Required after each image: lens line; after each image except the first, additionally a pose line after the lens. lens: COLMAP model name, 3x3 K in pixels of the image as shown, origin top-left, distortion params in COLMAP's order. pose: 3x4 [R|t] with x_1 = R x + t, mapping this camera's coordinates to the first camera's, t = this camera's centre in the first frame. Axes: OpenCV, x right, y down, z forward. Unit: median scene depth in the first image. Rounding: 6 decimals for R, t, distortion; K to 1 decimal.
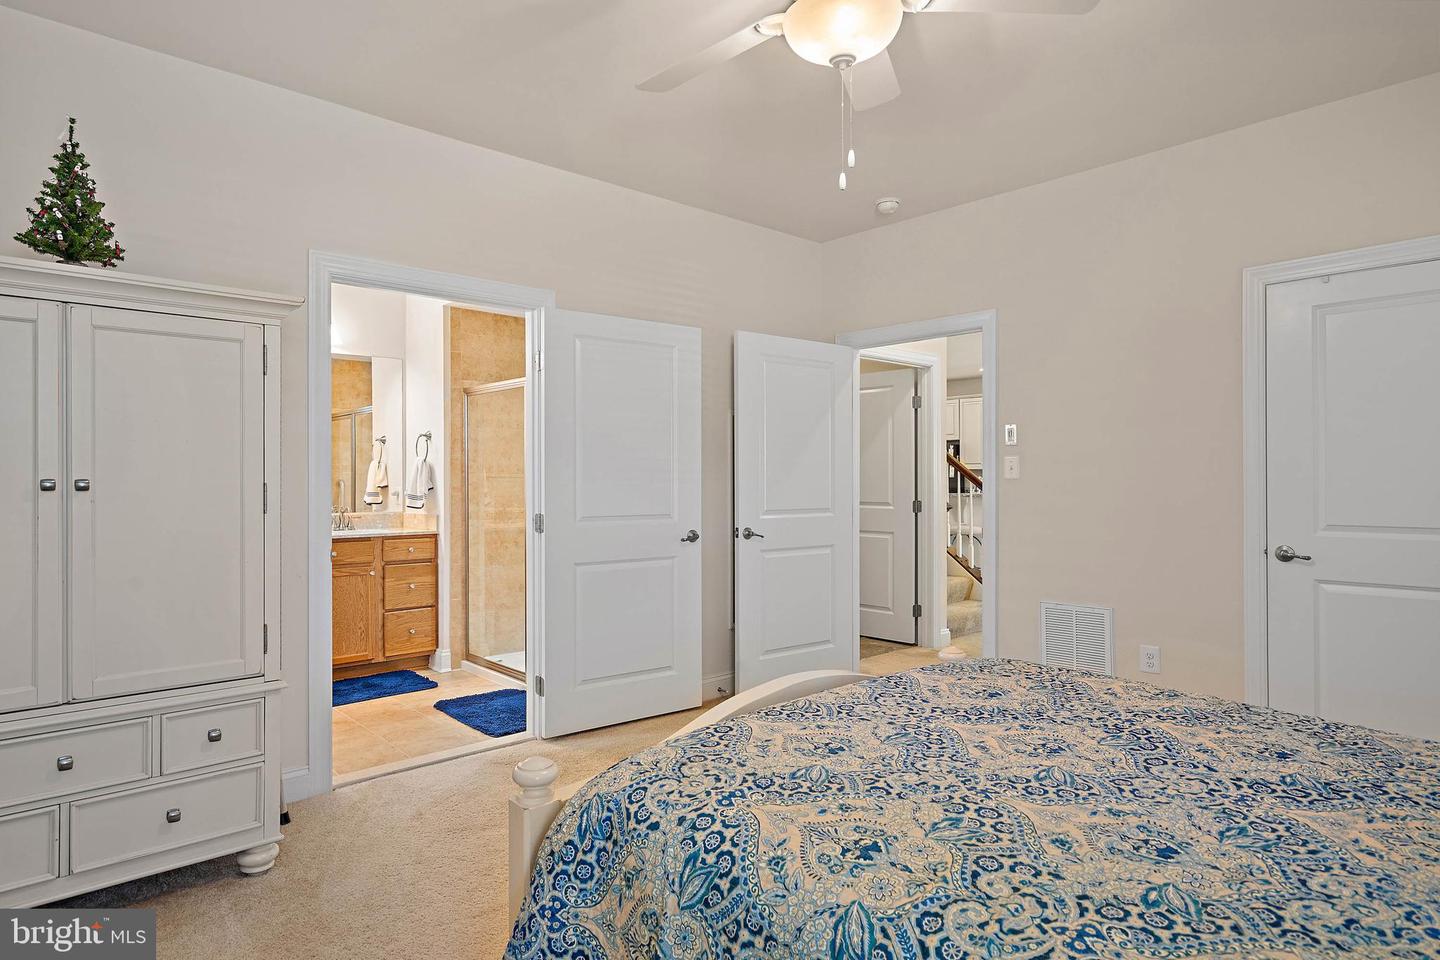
lens RADIAL K [[828.0, 0, 723.2], [0, 828.0, 465.1], [0, 0, 1]] dist [0.001693, 0.000542]
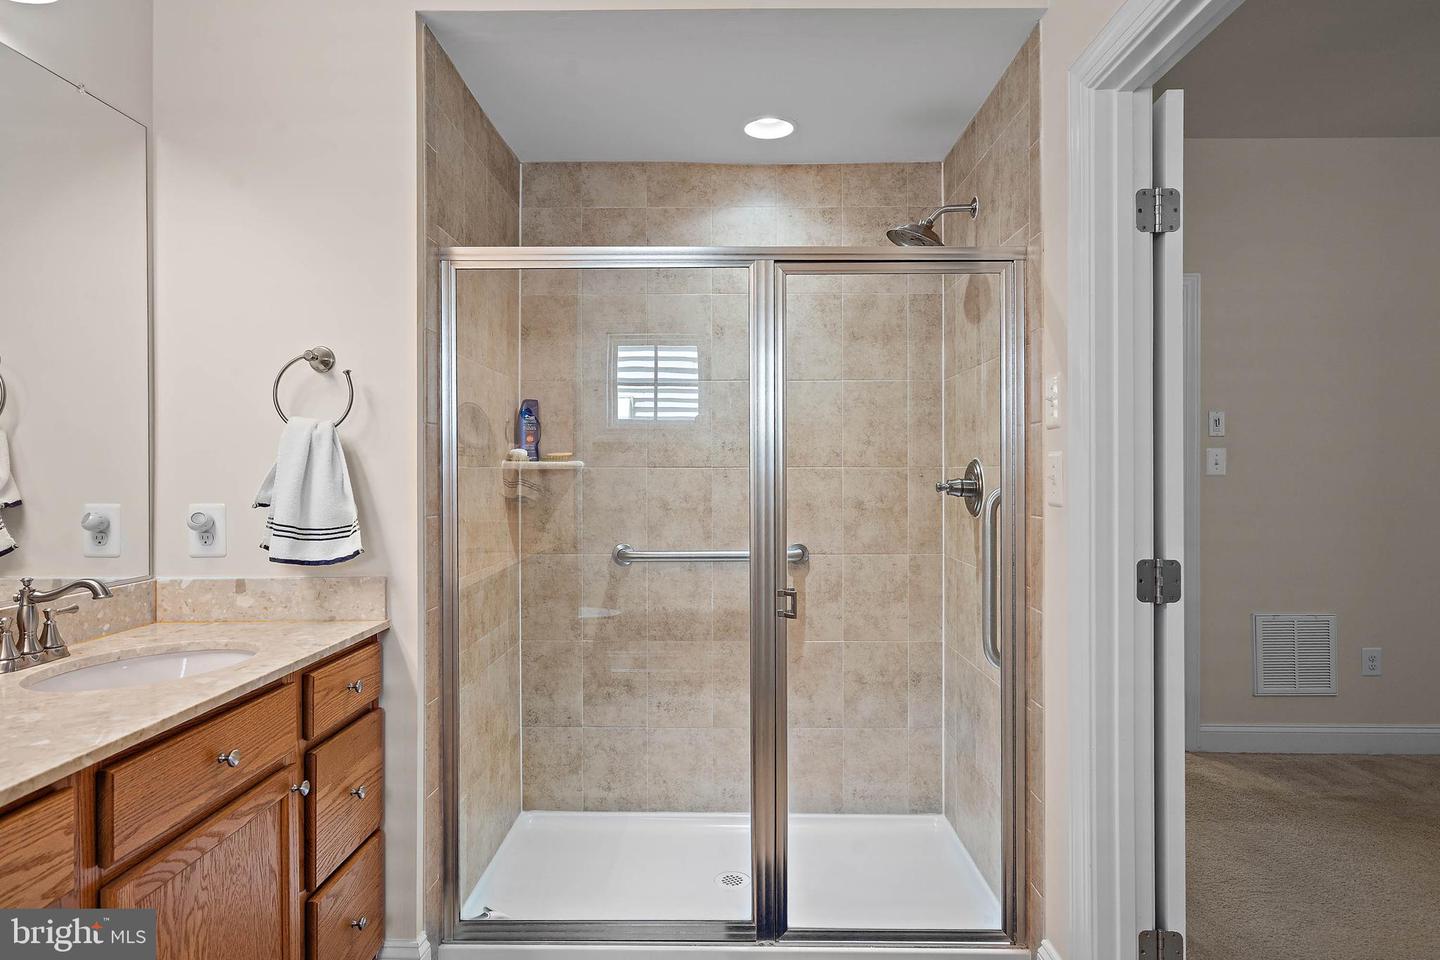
lens RADIAL K [[828.0, 0, 723.2], [0, 828.0, 465.1], [0, 0, 1]] dist [0.001693, 0.000542]
pose [[0.679226, 0.008008, 0.733886, -0.624525], [-0.009855, 0.999950, -0.001790, 0.012601], [-0.733863, -0.006016, 0.679271, 0.793192]]
